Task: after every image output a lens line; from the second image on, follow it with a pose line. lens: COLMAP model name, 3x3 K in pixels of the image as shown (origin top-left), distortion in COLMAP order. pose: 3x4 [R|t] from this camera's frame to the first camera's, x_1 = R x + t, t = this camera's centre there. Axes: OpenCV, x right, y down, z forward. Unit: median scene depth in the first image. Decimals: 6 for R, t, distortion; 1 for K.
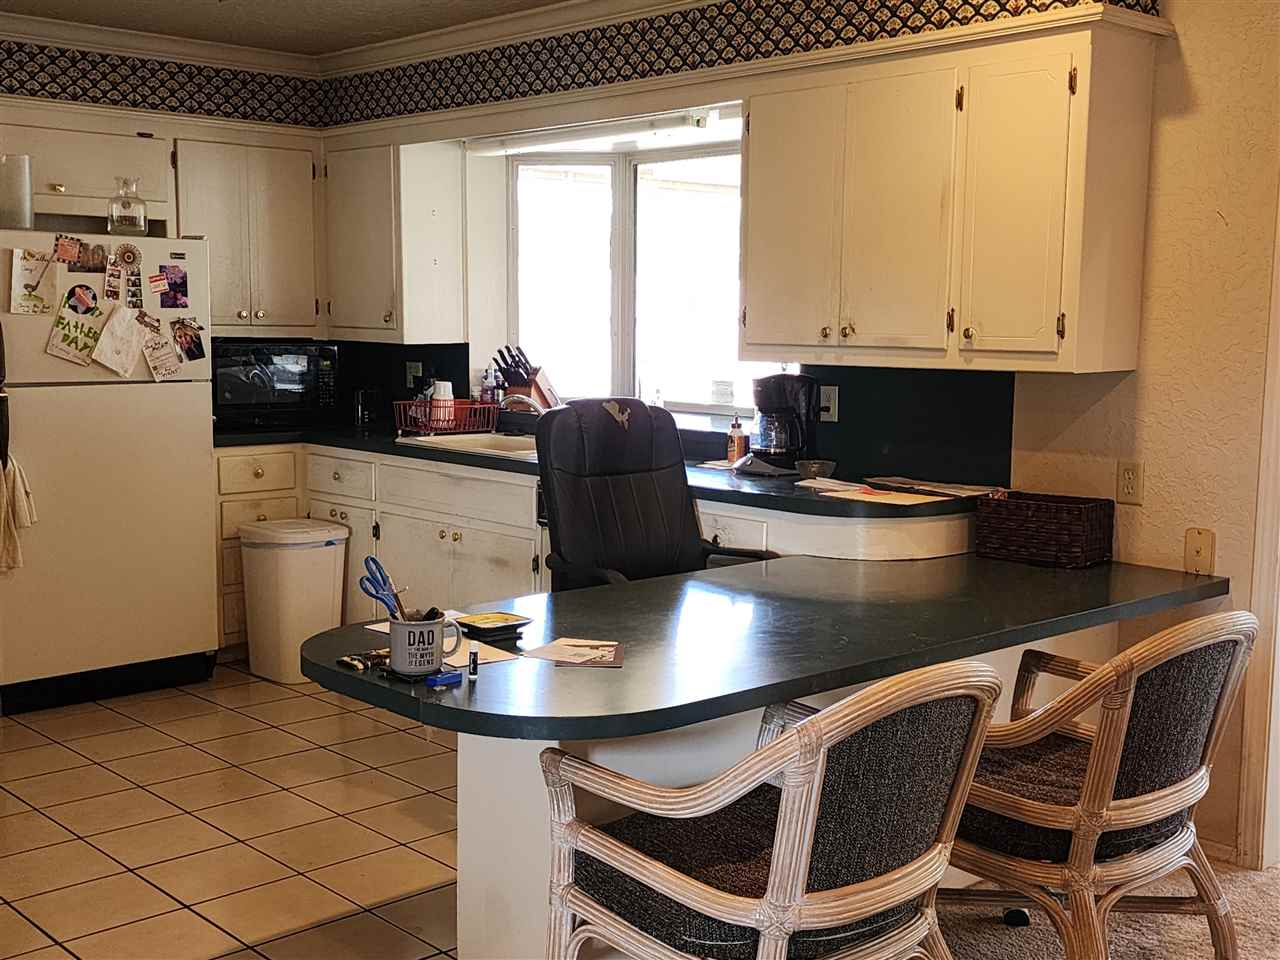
lens RADIAL K [[1517.6, 0, 617.6], [0, 1517.6, 483.8], [0, 0, 1]] dist [0.208905, -0.585873]
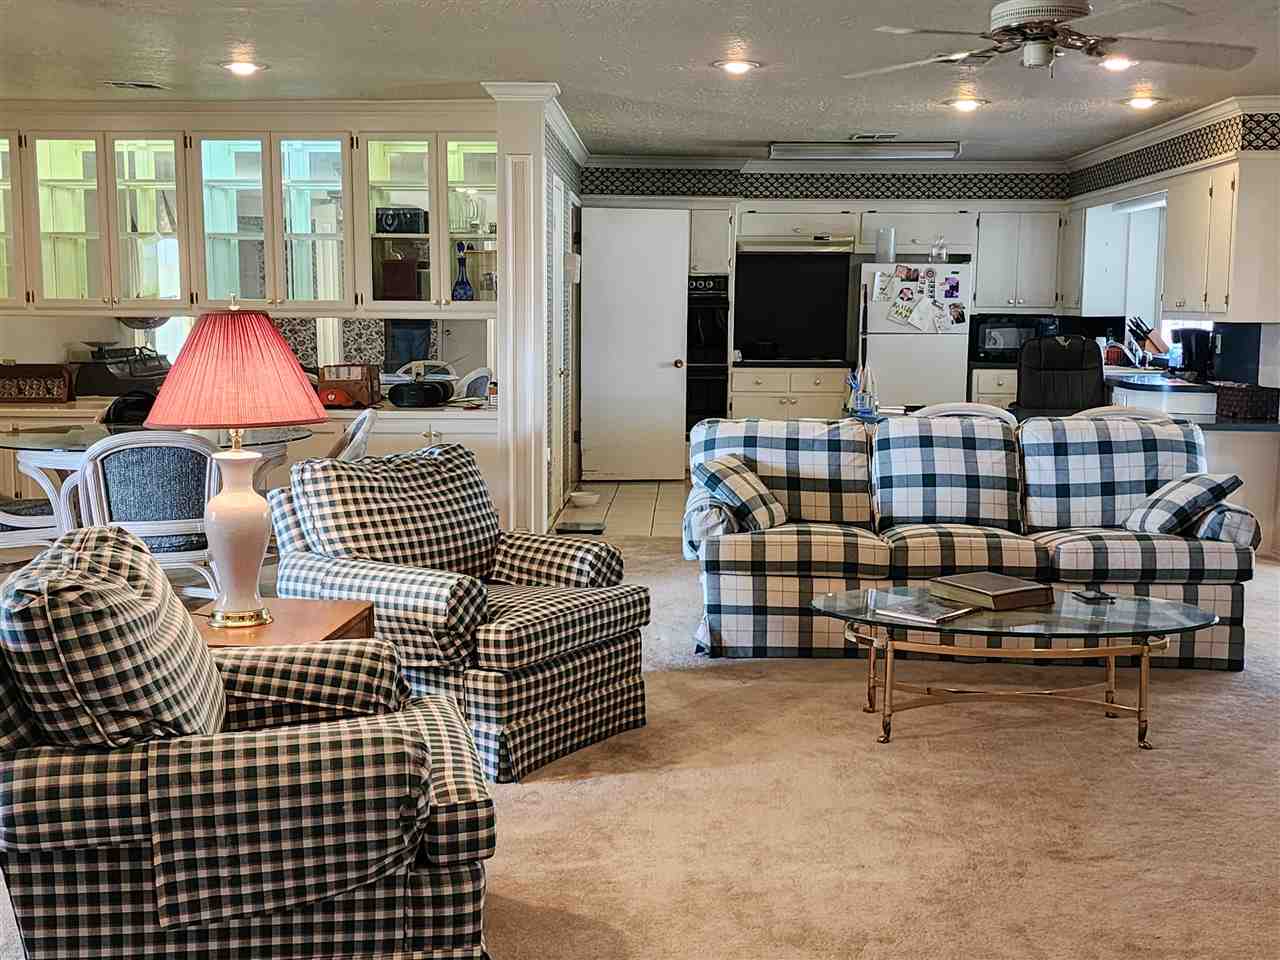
lens RADIAL K [[1517.6, 0, 617.6], [0, 1517.6, 483.8], [0, 0, 1]] dist [0.208905, -0.585873]
pose [[0.712098, 0.079214, -0.697598, 0.857908], [-0.082635, 0.996165, 0.028764, 0.113115], [0.697201, 0.037163, 0.715912, -0.782840]]
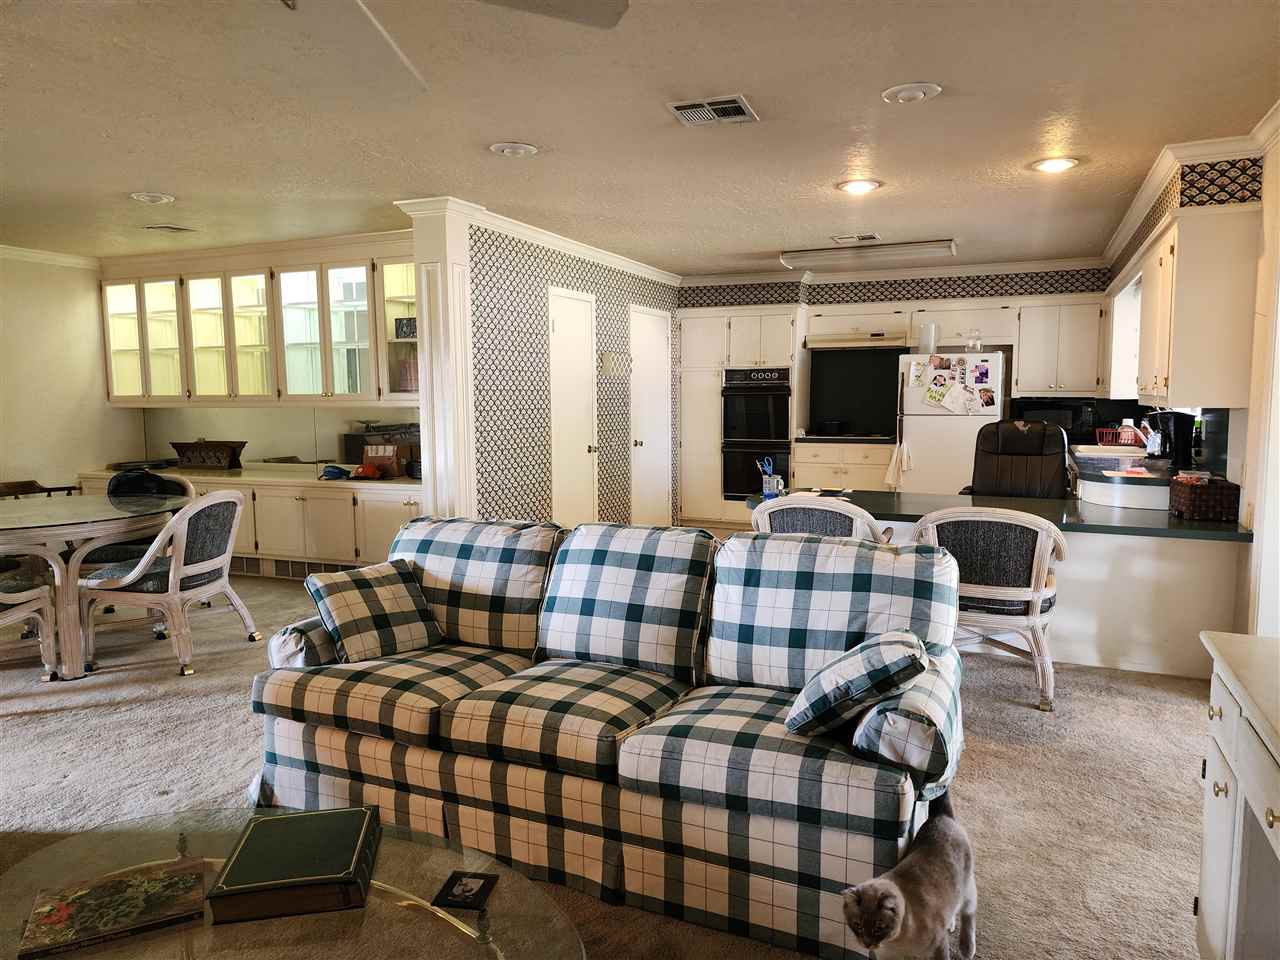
lens RADIAL K [[861.9, 0, 640.0], [0, 861.9, 480.0], [0, 0, 1]] dist [0.095806, -0.144518]
pose [[0.408093, 0.082078, -0.909243, 0.712452], [-0.096712, 0.994233, 0.046343, 0.018691], [0.907803, 0.069022, 0.413677, 0.006467]]
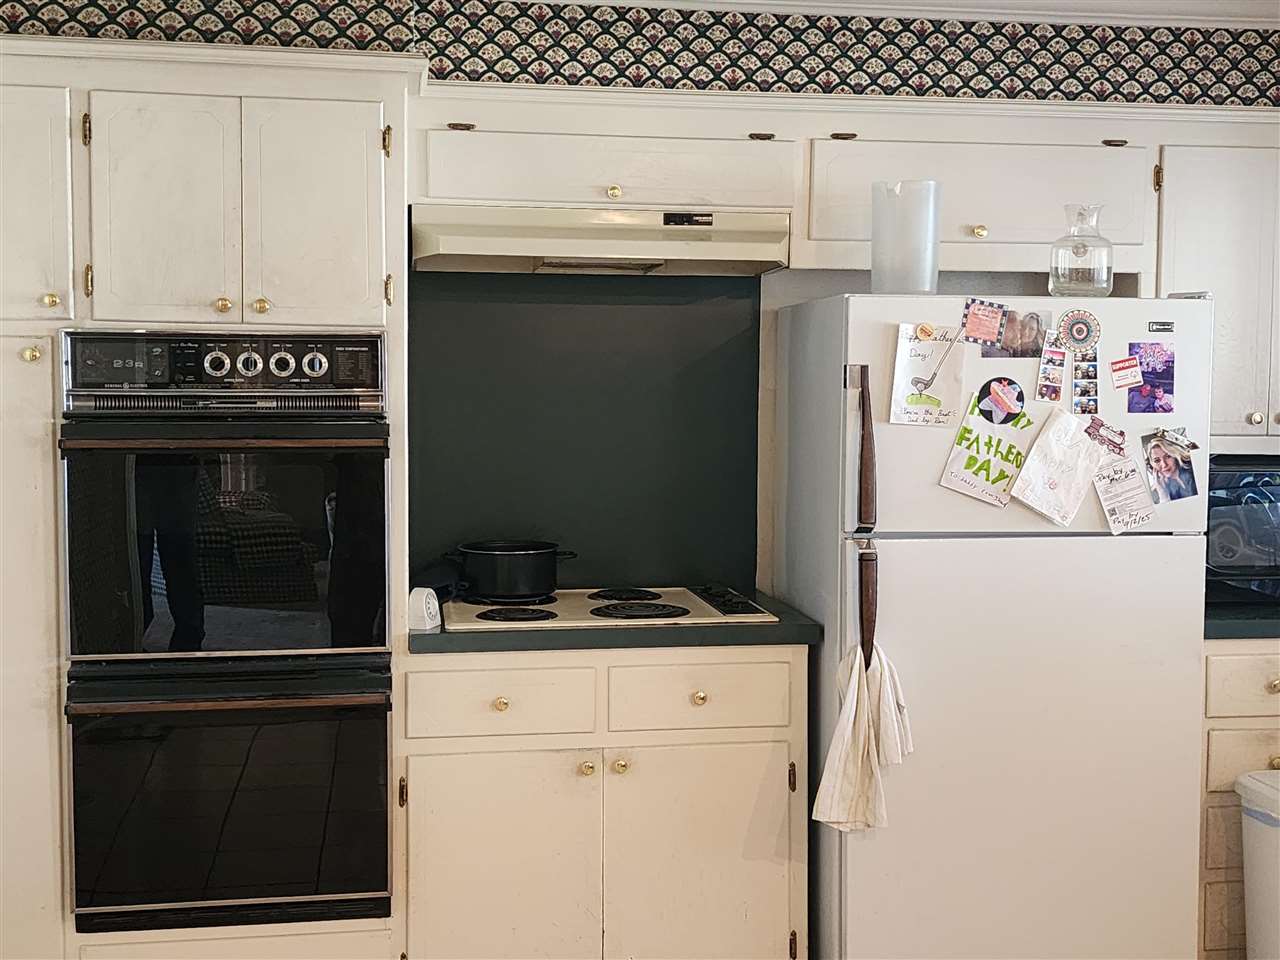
lens RADIAL K [[1517.6, 0, 617.6], [0, 1517.6, 483.8], [0, 0, 1]] dist [0.208905, -0.585873]
pose [[0.832294, 0.031004, -0.553467, -0.128238], [-0.059960, 0.997612, -0.034282, -0.054074], [0.551083, 0.061719, 0.832165, 0.390996]]
